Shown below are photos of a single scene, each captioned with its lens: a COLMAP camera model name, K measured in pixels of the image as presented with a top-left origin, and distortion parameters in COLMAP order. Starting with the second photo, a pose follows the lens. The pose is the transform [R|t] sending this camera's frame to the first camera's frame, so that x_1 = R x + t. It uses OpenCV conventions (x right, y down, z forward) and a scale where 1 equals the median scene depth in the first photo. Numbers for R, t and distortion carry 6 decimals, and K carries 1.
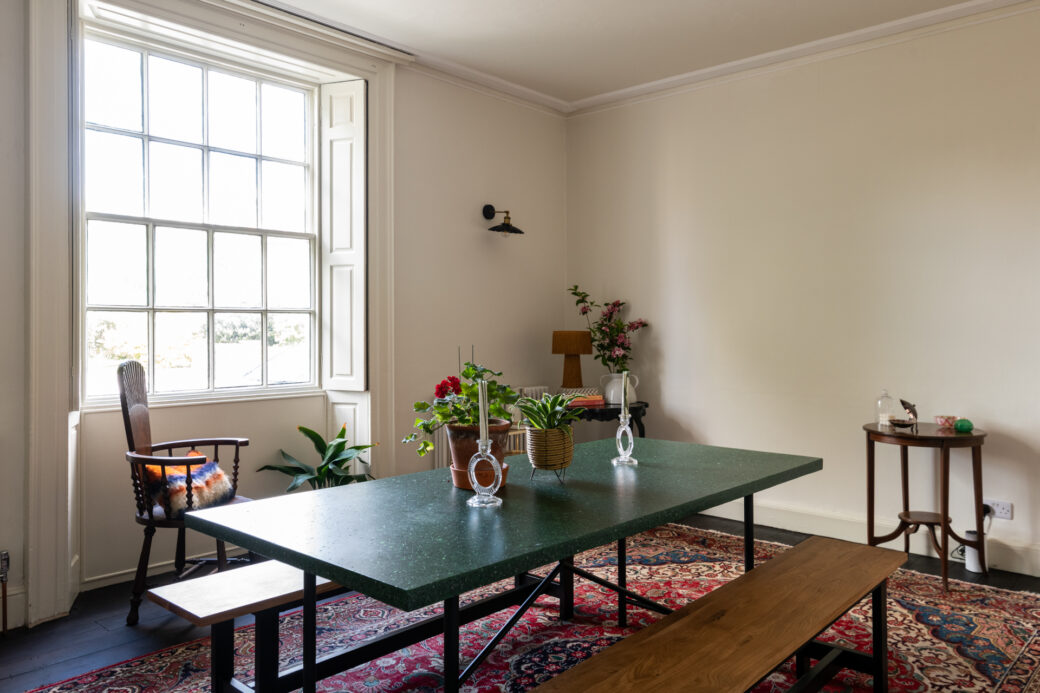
lens RADIAL K [[775.5, 0, 520.0], [0, 775.5, 346.5], [0, 0, 1]] dist [-0.000437, -0.000684]
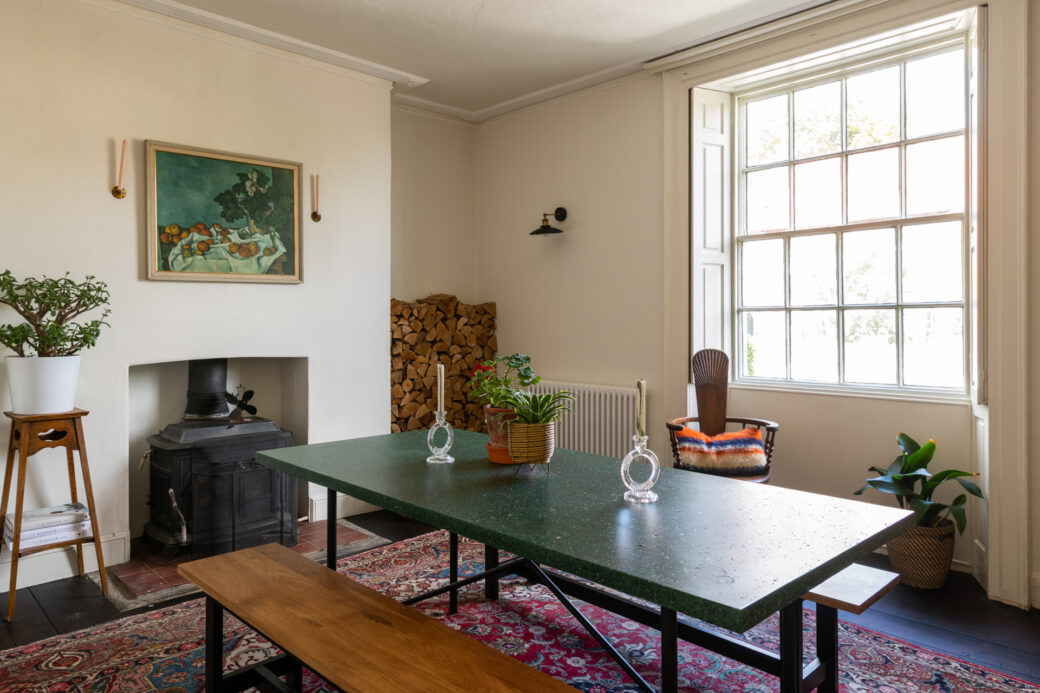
lens RADIAL K [[681.6, 0, 520.0], [0, 681.6, 346.5], [0, 0, 1]] dist [0.000361, 0.000614]
pose [[-0.073120, 0.031924, -0.996812, 0.593682], [-0.019550, 0.999250, 0.033437, -0.017075], [0.997132, 0.021933, -0.072441, 0.669596]]
